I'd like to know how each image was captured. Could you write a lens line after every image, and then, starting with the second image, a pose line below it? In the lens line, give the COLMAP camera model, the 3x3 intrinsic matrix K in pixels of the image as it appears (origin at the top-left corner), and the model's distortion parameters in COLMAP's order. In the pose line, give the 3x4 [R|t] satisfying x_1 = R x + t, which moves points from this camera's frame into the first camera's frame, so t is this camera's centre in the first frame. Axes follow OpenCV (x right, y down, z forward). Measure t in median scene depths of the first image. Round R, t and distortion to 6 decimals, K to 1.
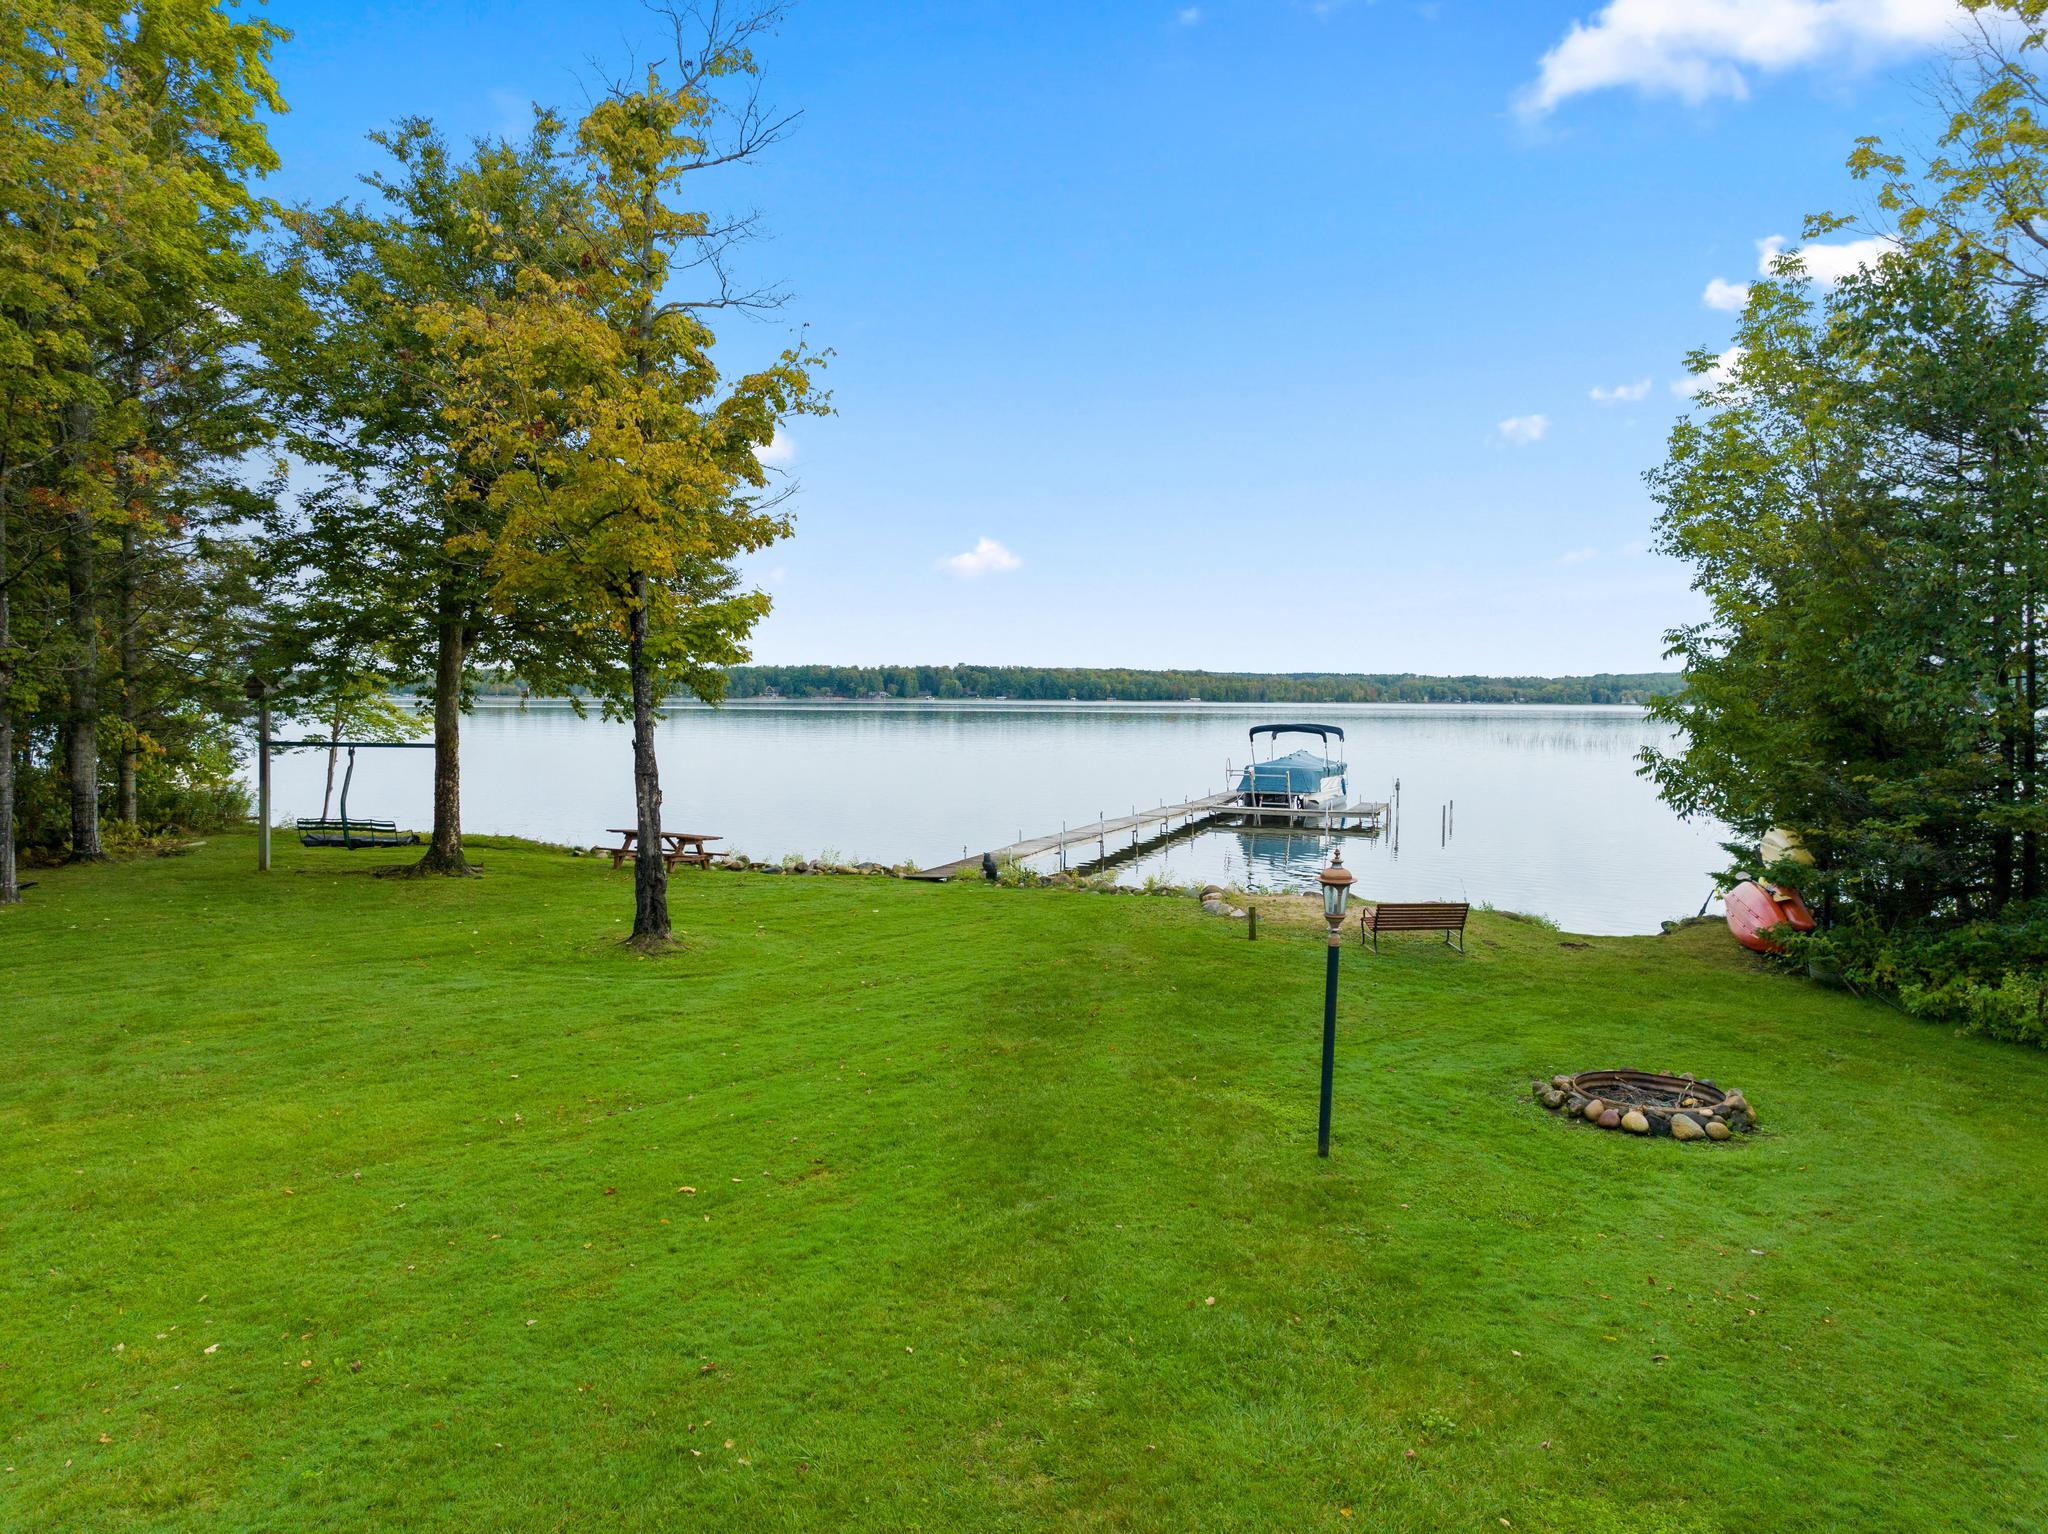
lens RADIAL K [[1444.4, 0, 1024.4], [0, 1444.4, 766.2], [0, 0, 1]] dist [-0.029702, -0.006584]
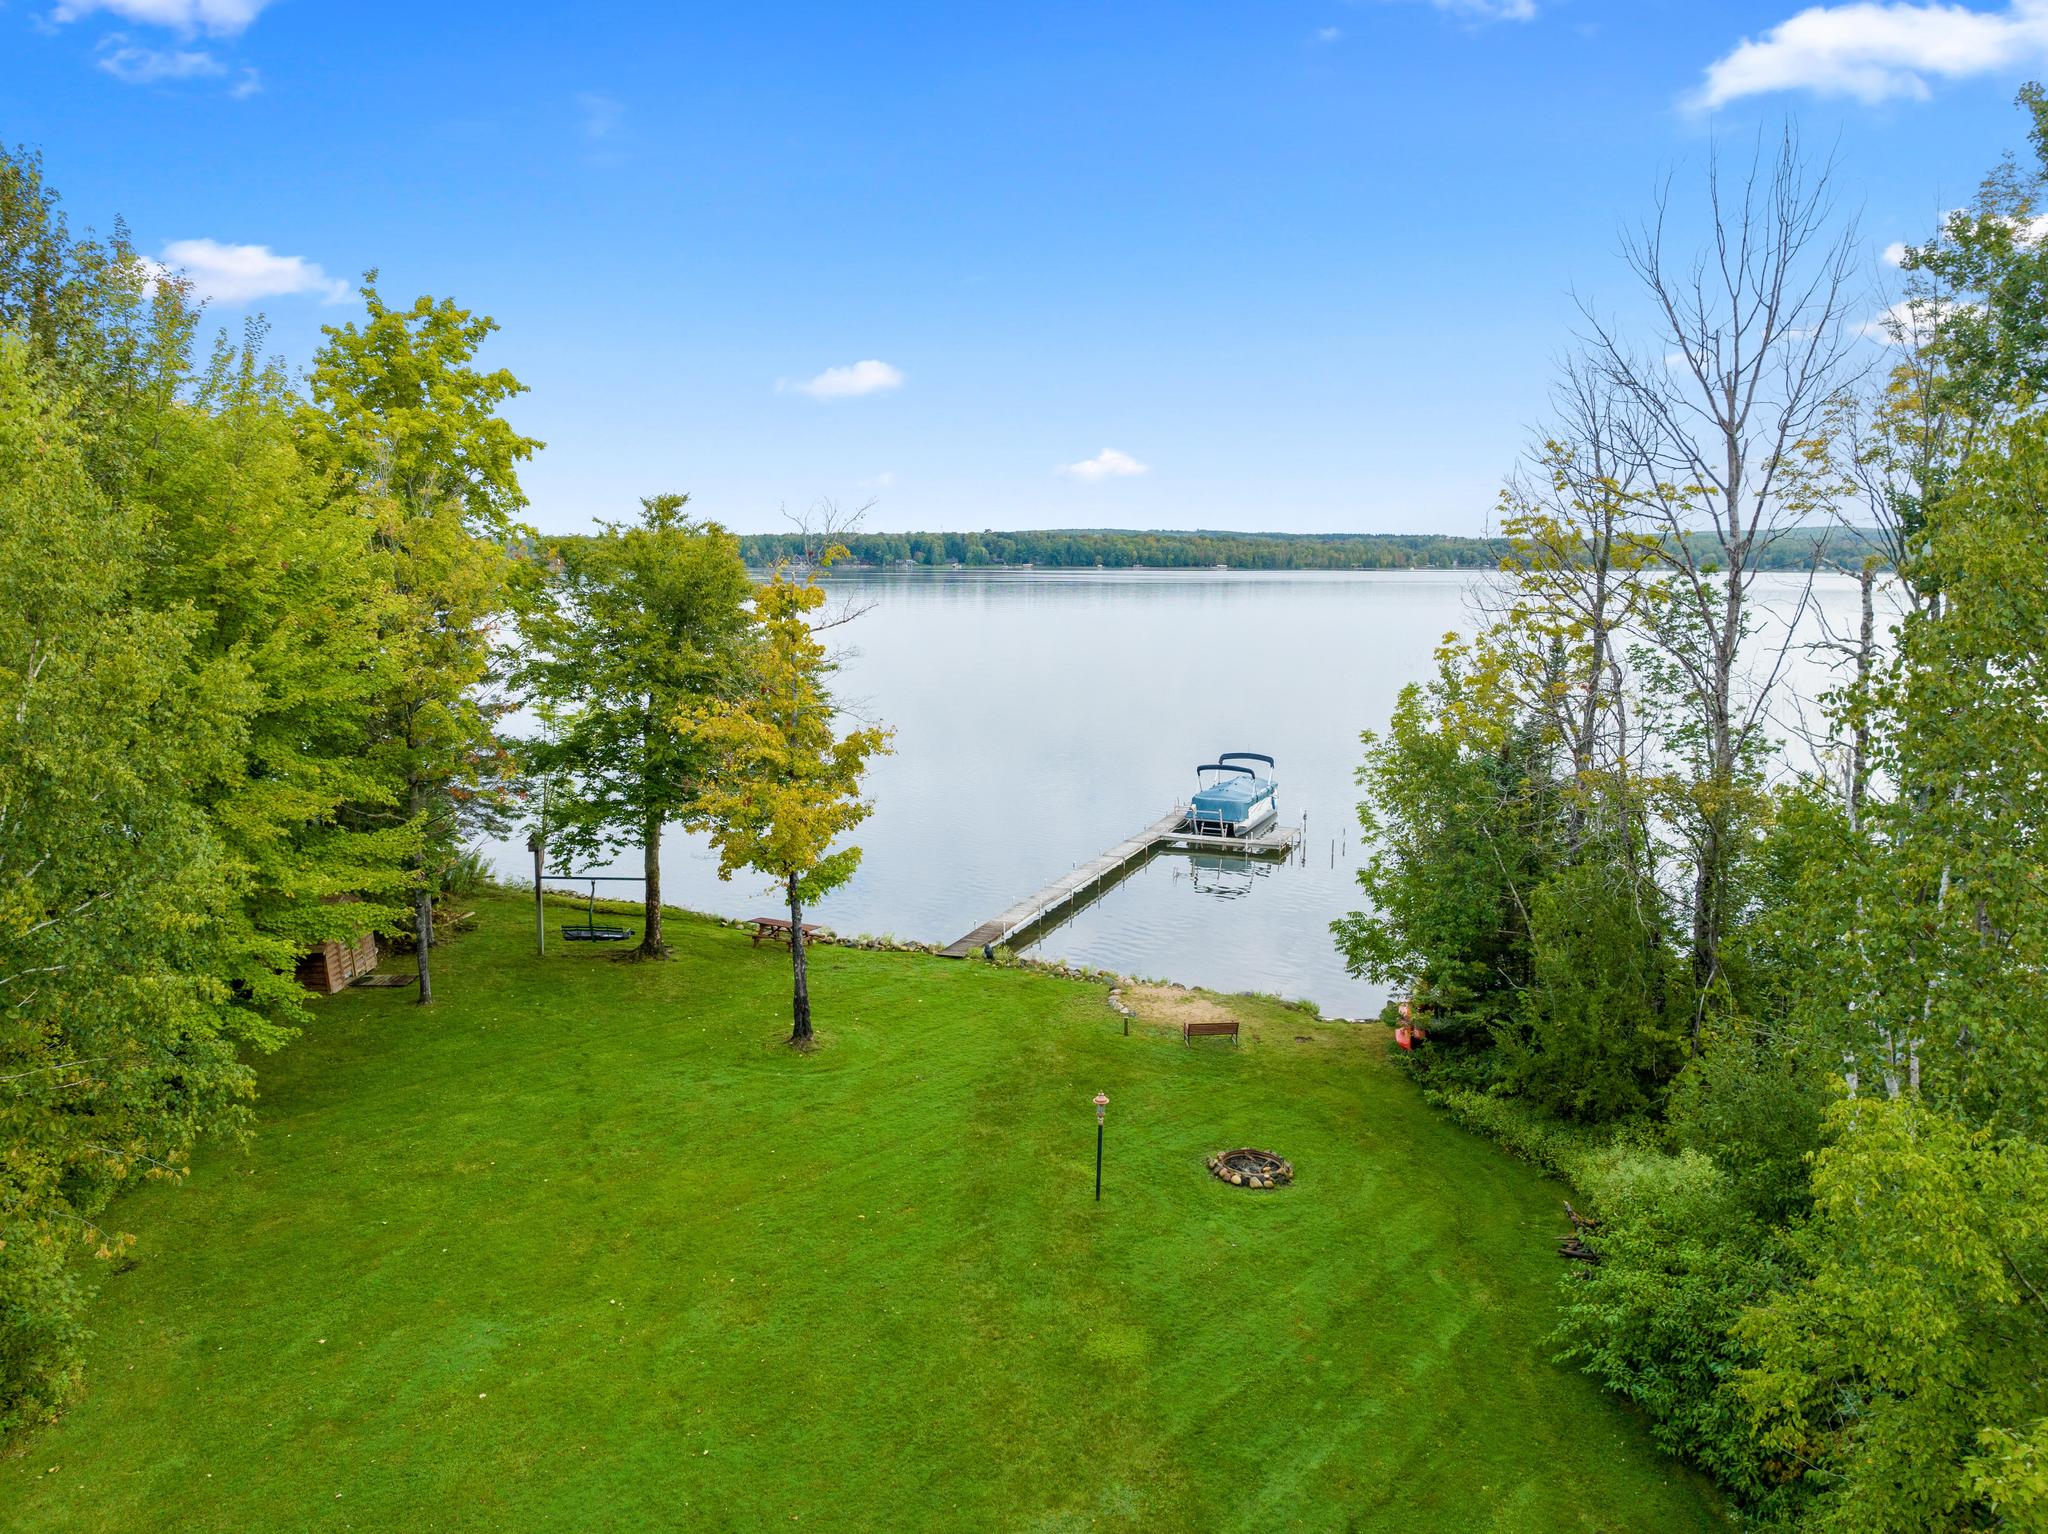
lens RADIAL K [[1444.4, 0, 1026.4], [0, 1444.4, 762.8], [0, 0, 1]] dist [-0.029702, -0.006584]
pose [[0.999840, -0.000154, -0.017893, 0.025588], [0.001837, 0.995564, 0.094067, -0.159527], [0.017799, -0.094084, 0.995405, -0.319512]]
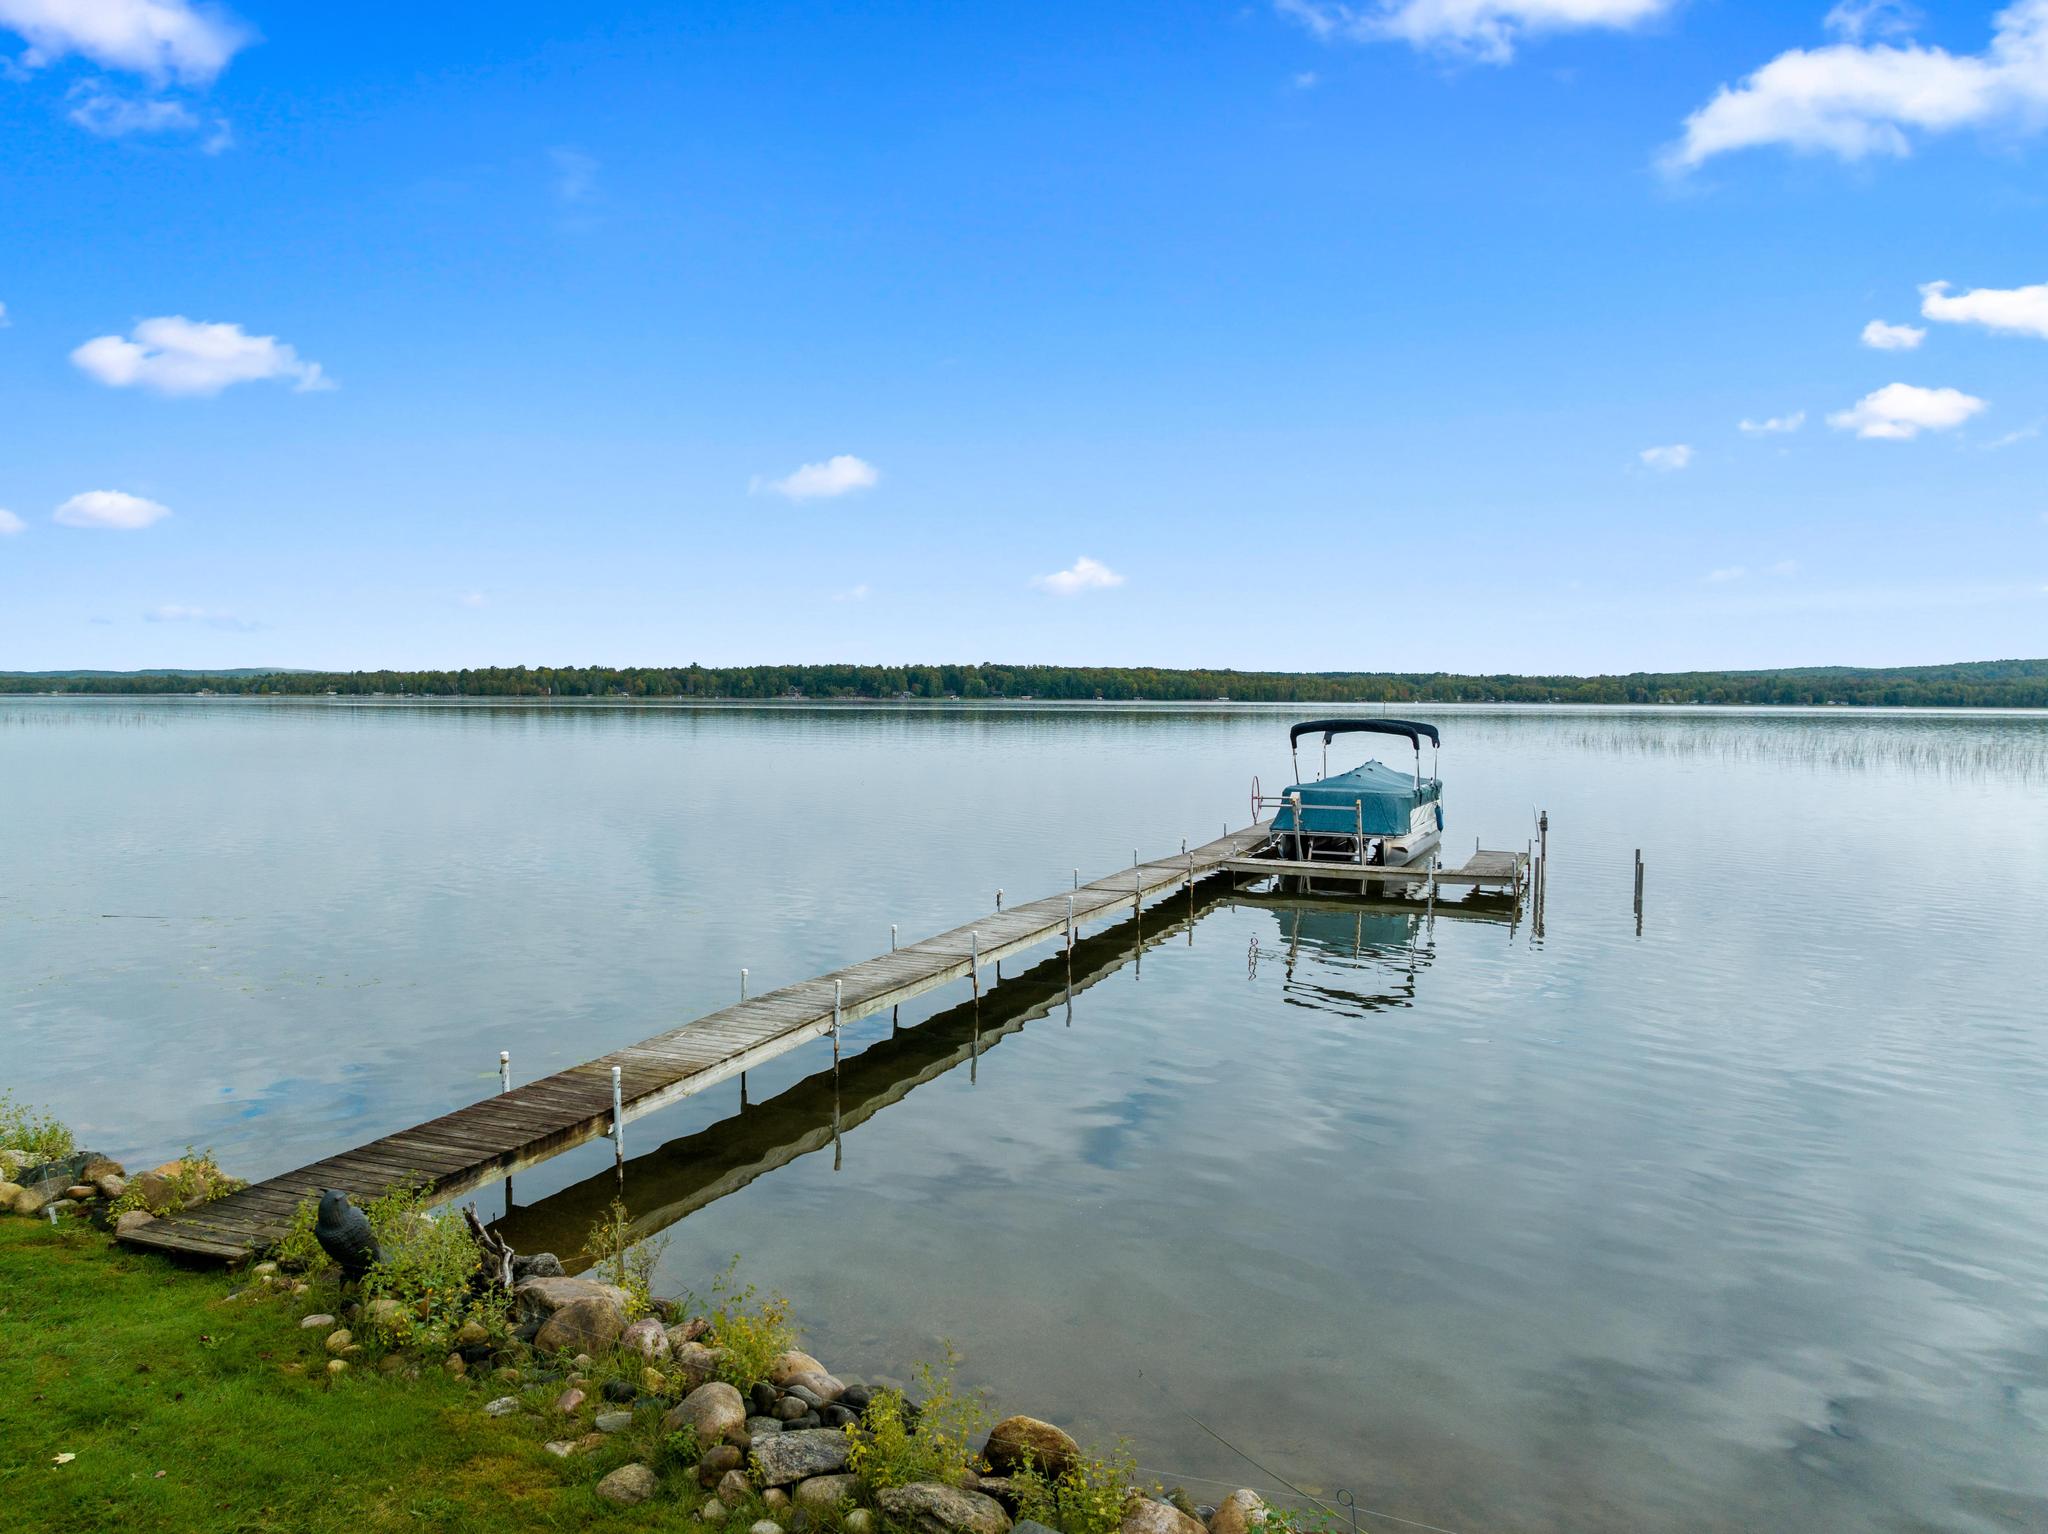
lens RADIAL K [[1444.4, 0, 1017.0], [0, 1444.4, 778.6], [0, 0, 1]] dist [-0.029702, -0.006584]
pose [[0.999694, 0.000705, -0.024733, 0.057968], [-0.000493, 0.999963, 0.008598, -0.009697], [0.024739, -0.008583, 0.999657, 0.404379]]
